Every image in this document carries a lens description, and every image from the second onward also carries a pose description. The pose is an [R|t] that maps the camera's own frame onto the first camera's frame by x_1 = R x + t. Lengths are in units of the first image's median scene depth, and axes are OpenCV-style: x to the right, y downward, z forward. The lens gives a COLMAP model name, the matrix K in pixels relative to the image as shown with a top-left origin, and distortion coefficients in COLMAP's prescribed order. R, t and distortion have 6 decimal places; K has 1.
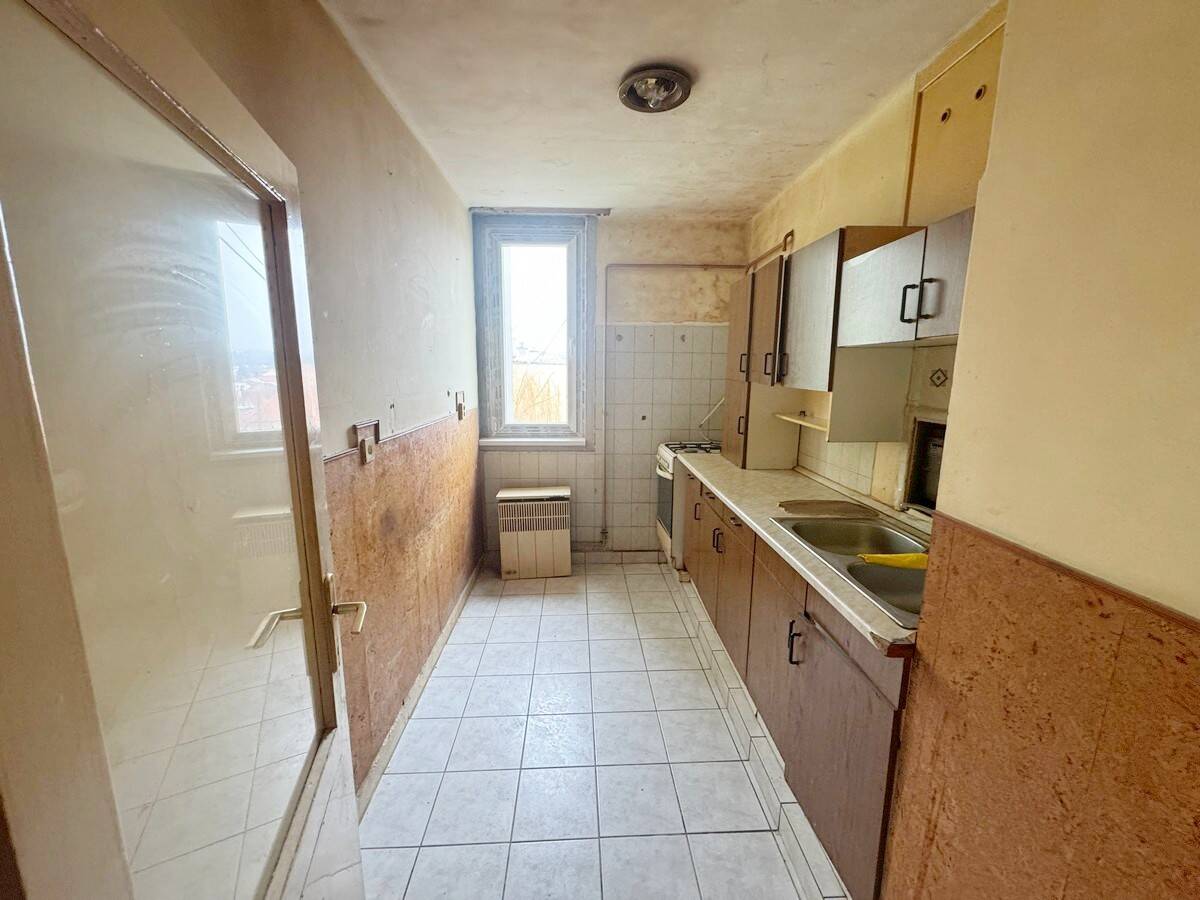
lens RADIAL K [[479.4, 0, 598.8], [0, 479.4, 449.9], [0, 0, 1]] dist [-0.003567, 0.000669]
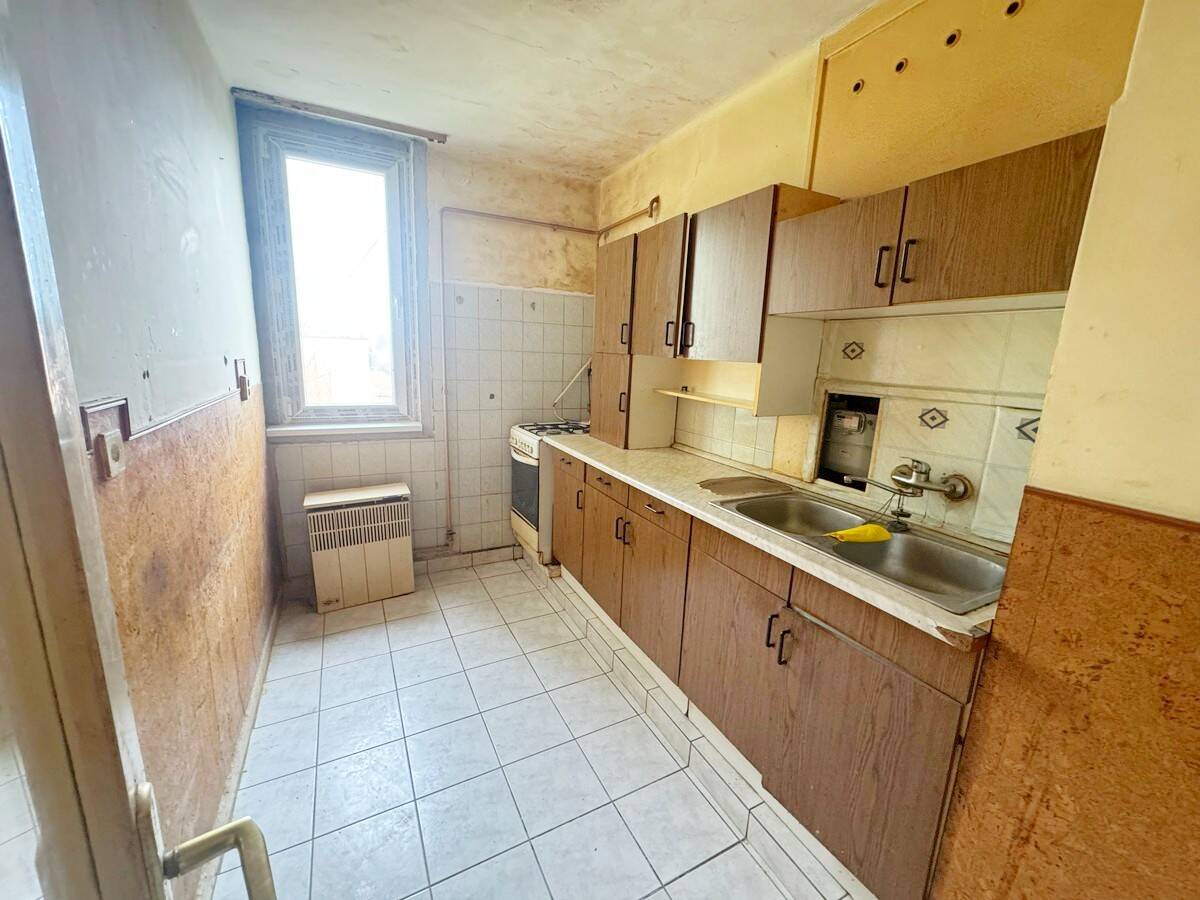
lens RADIAL K [[479.4, 0, 602.0], [0, 479.4, 450.7], [0, 0, 1]] dist [-0.003567, 0.000669]
pose [[0.904378, -0.056392, 0.422989, -0.142059], [0.039327, 0.998026, 0.048972, -0.005181], [-0.424915, -0.027655, 0.904811, 0.190717]]
